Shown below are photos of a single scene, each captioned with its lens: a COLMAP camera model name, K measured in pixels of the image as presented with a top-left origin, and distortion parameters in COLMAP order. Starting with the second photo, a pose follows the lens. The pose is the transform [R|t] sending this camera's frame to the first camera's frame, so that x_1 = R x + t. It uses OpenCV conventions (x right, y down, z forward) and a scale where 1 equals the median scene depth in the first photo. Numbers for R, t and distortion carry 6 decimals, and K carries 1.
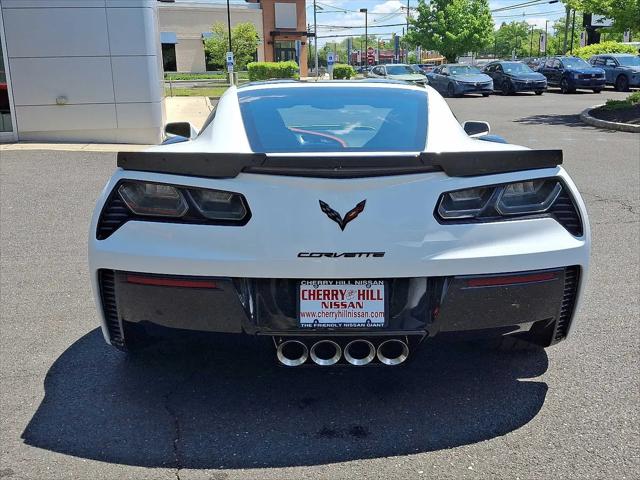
lens RADIAL K [[637.9, 0, 322.2], [0, 637.9, 227.9], [0, 0, 1]] dist [0.182839, -0.392939]
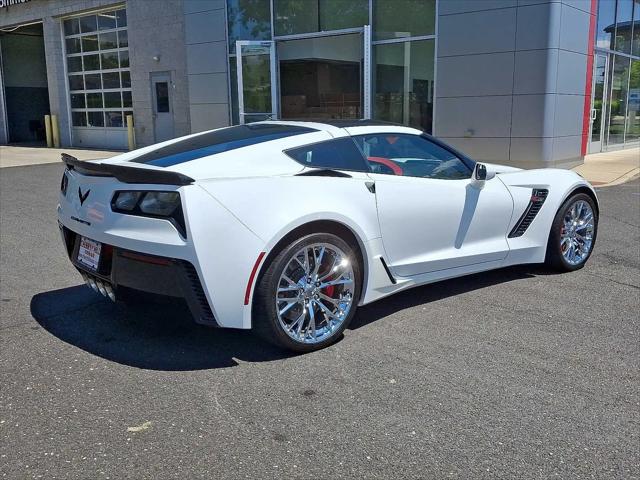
lens RADIAL K [[645.3, 0, 319.3], [0, 645.3, 249.4], [0, 0, 1]] dist [0.149685, -0.327920]
pose [[0.633627, 0.176034, -0.753345, 1.626204], [-0.191401, 0.979166, 0.067816, -0.112449], [0.749588, 0.101221, 0.654119, 0.340839]]
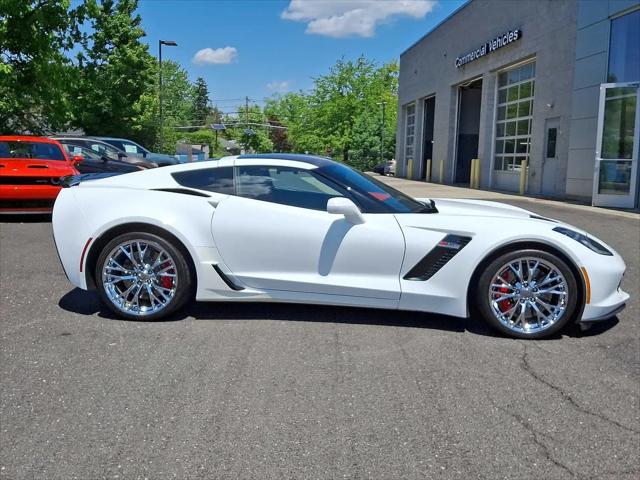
lens RADIAL K [[645.3, 0, 319.3], [0, 645.3, 249.4], [0, 0, 1]] dist [0.149685, -0.327920]
pose [[-0.109424, 0.160758, -0.980909, 2.442370], [-0.257312, 0.948616, 0.184170, -0.522452], [0.960113, 0.272553, -0.062437, 2.027114]]
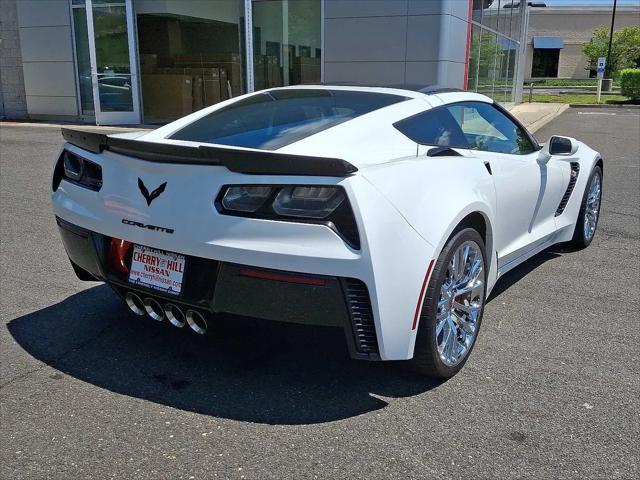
lens RADIAL K [[645.3, 0, 319.3], [0, 645.3, 249.4], [0, 0, 1]] dist [0.149685, -0.327920]
pose [[0.826803, 0.172780, -0.535298, 0.896423], [-0.161252, 0.984518, 0.068711, -0.047285], [0.538883, 0.029507, 0.841864, 0.149491]]
